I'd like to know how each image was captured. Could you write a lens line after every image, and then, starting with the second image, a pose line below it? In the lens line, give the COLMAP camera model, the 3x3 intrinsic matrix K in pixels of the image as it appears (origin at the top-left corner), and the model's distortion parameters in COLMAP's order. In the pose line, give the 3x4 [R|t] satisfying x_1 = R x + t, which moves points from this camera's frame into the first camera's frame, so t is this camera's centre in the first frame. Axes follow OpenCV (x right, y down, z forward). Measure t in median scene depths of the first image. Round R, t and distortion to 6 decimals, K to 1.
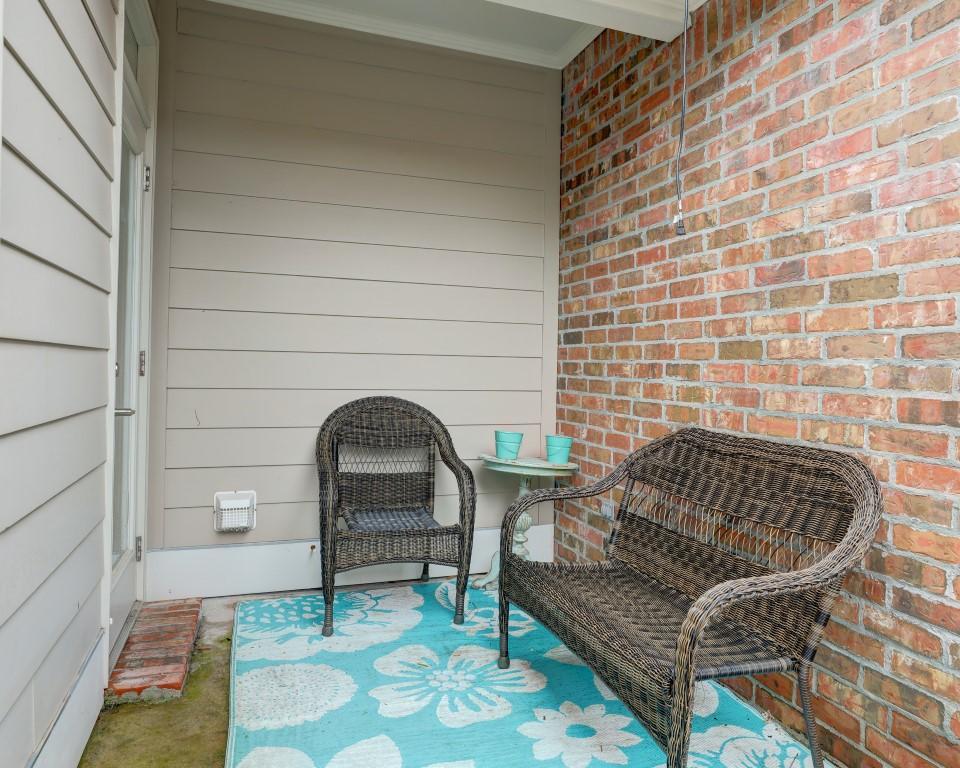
lens RADIAL K [[650.0, 0, 480.0], [0, 650.0, 384.0], [0, 0, 1]] dist [-0.031253, -0.000693]
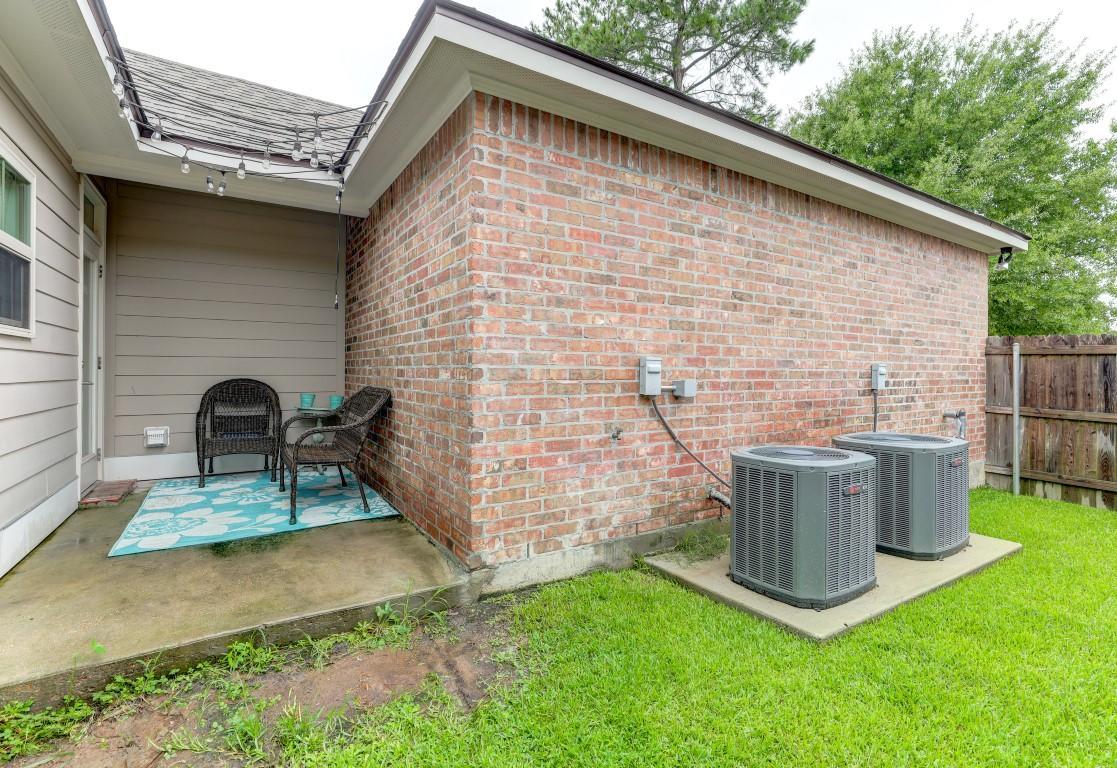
lens RADIAL K [[524.8, 0, 556.1], [0, 524.8, 377.8], [0, 0, 1]] dist [-0.001472, -0.000076]
pose [[0.976911, -0.021069, 0.212603, 0.504429], [0.023566, 0.999680, -0.009217, 0.060879], [-0.212341, 0.014015, 0.977095, -0.875962]]
